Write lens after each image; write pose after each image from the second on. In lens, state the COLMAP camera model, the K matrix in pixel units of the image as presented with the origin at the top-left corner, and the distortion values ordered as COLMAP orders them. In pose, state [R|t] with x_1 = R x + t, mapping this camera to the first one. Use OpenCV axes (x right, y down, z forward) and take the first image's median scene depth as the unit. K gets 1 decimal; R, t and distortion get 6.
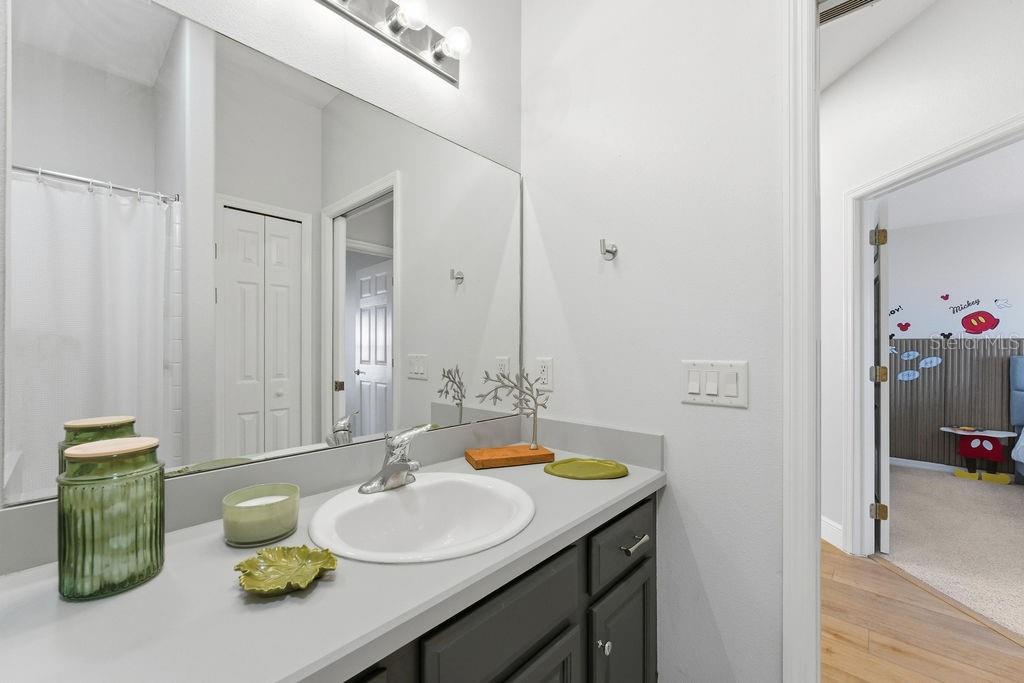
lens RADIAL K [[414.2, 0, 510.2], [0, 414.2, 344.7], [0, 0, 1]] dist [-0.004184, 0.001132]
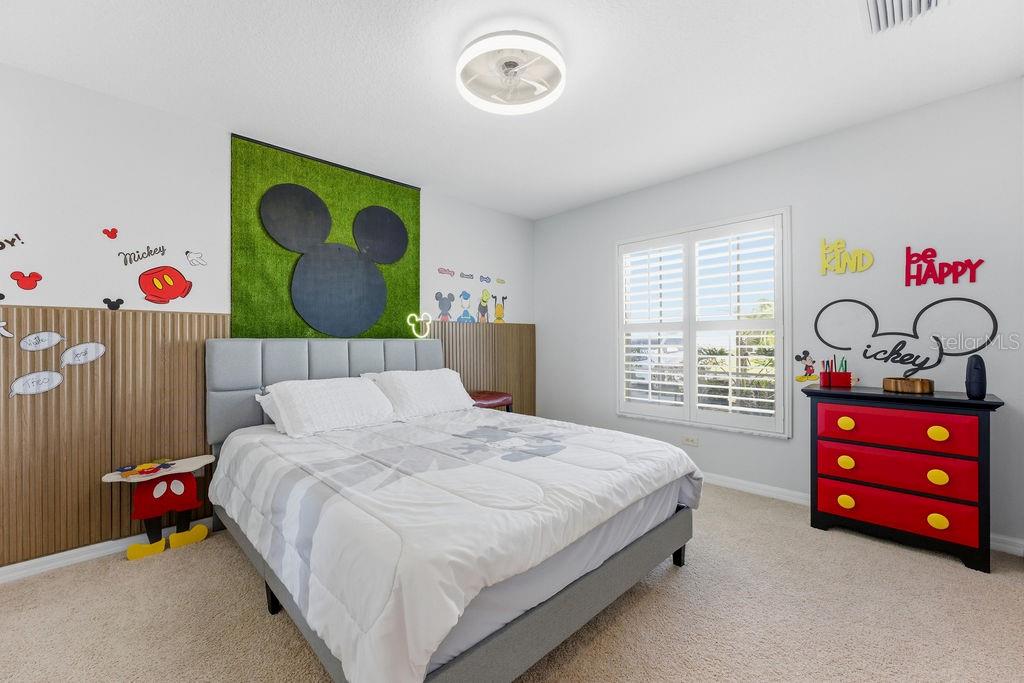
lens RADIAL K [[414.2, 0, 511.0], [0, 414.2, 341.5], [0, 0, 1]] dist [-0.004184, 0.001132]
pose [[0.047671, -0.001071, 0.998863, 0.539988], [0.005925, 0.999982, 0.000789, 0.031409], [-0.998846, 0.005880, 0.047676, 0.451751]]
